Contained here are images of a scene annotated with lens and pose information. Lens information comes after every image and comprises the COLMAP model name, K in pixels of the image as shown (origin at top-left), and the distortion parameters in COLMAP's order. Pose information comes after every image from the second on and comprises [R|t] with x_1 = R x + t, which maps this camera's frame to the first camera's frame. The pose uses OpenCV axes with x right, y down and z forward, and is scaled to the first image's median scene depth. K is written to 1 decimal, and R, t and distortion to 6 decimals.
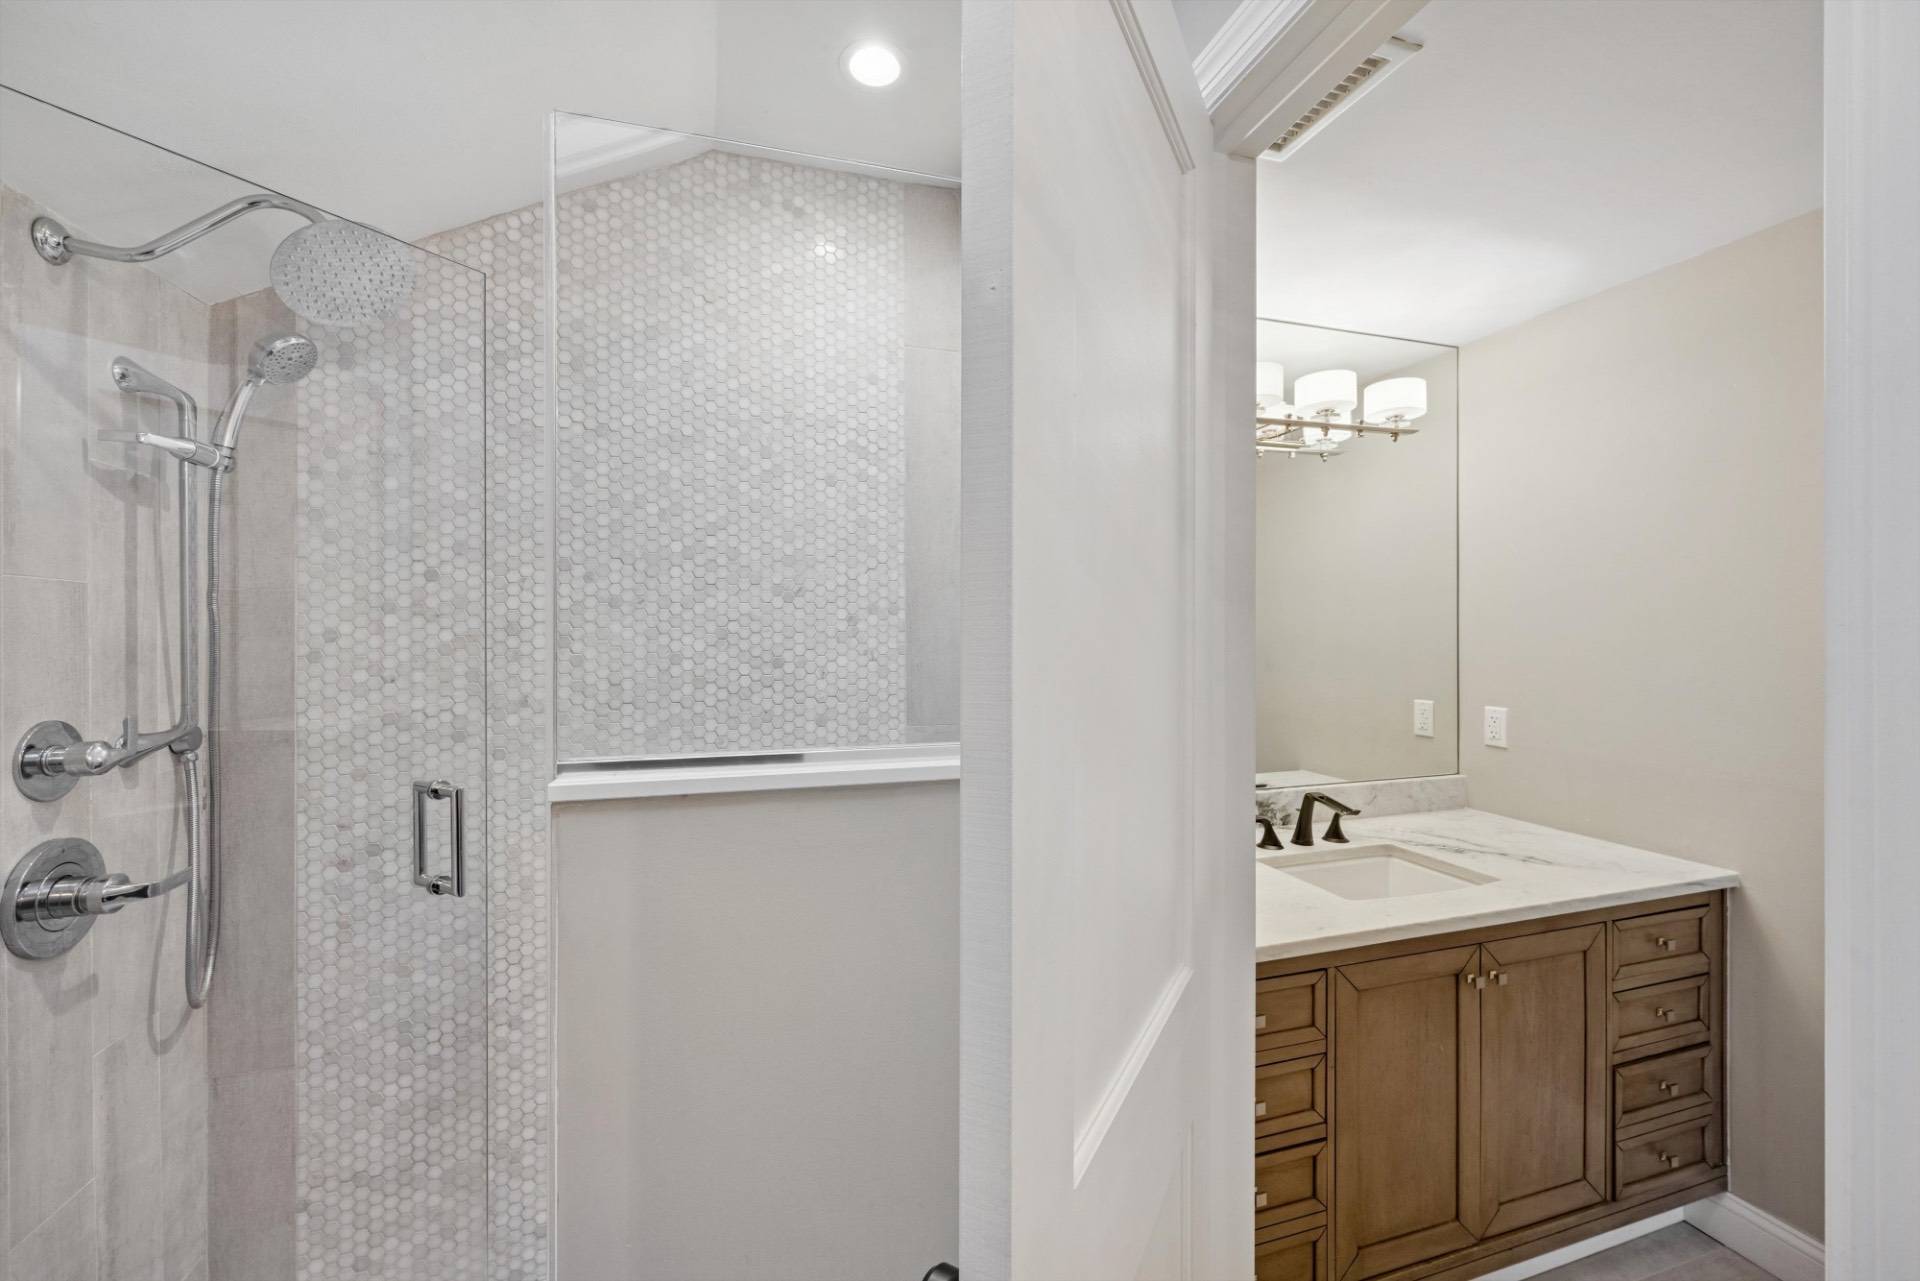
lens RADIAL K [[769.6, 0, 960.5], [0, 769.6, 620.4], [0, 0, 1]] dist [0.008246, -0.000314]
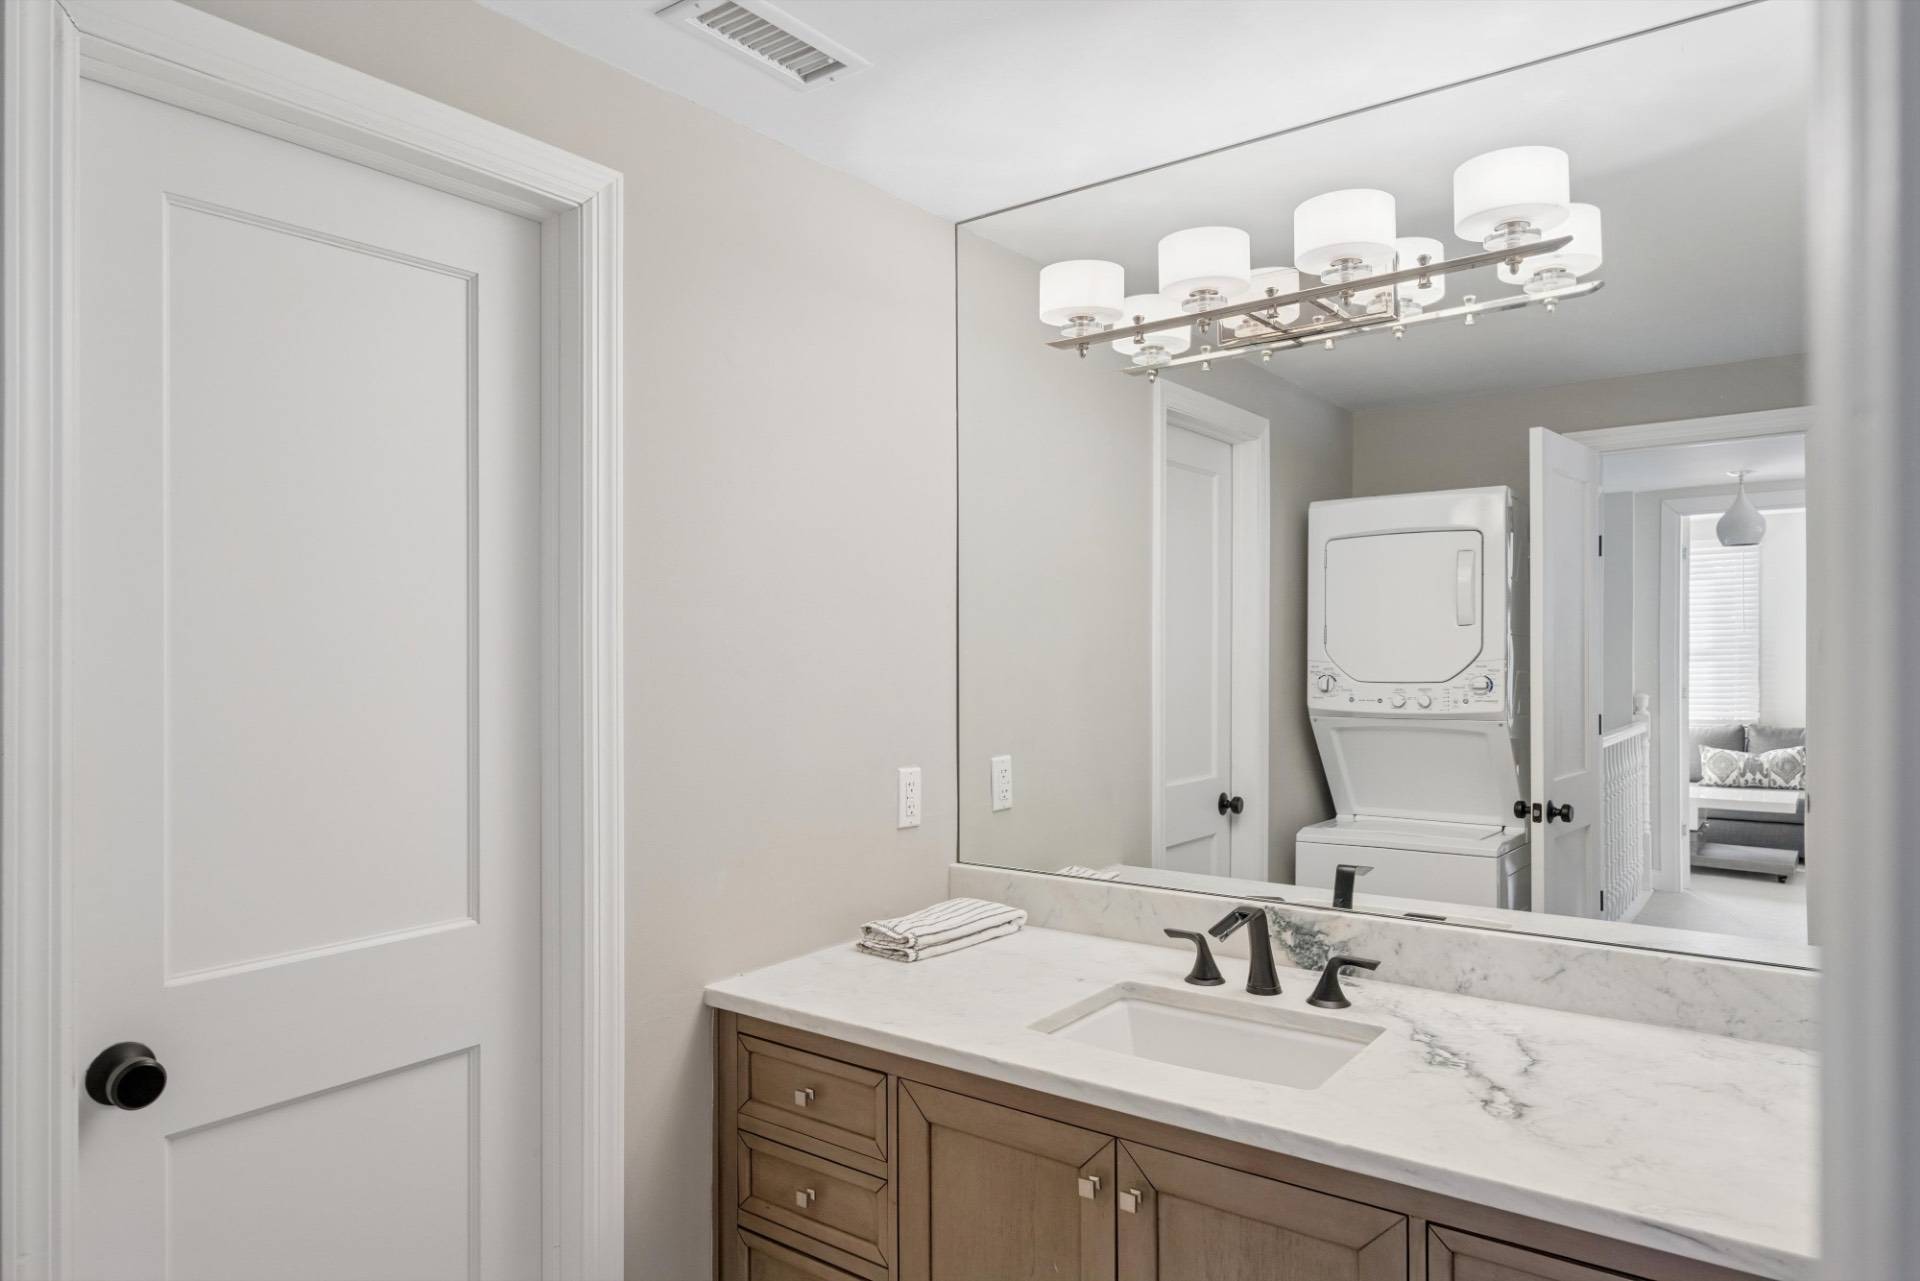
lens RADIAL K [[1180.8, 0, 960.0], [0, 1180.8, 640.5], [0, 0, 1]] dist [-0.000933, 0.000082]
pose [[0.580787, -0.006484, -0.814029, 1.322877], [0.012848, 0.999917, 0.001202, 0.008880], [0.813954, -0.011157, 0.580822, 0.325473]]
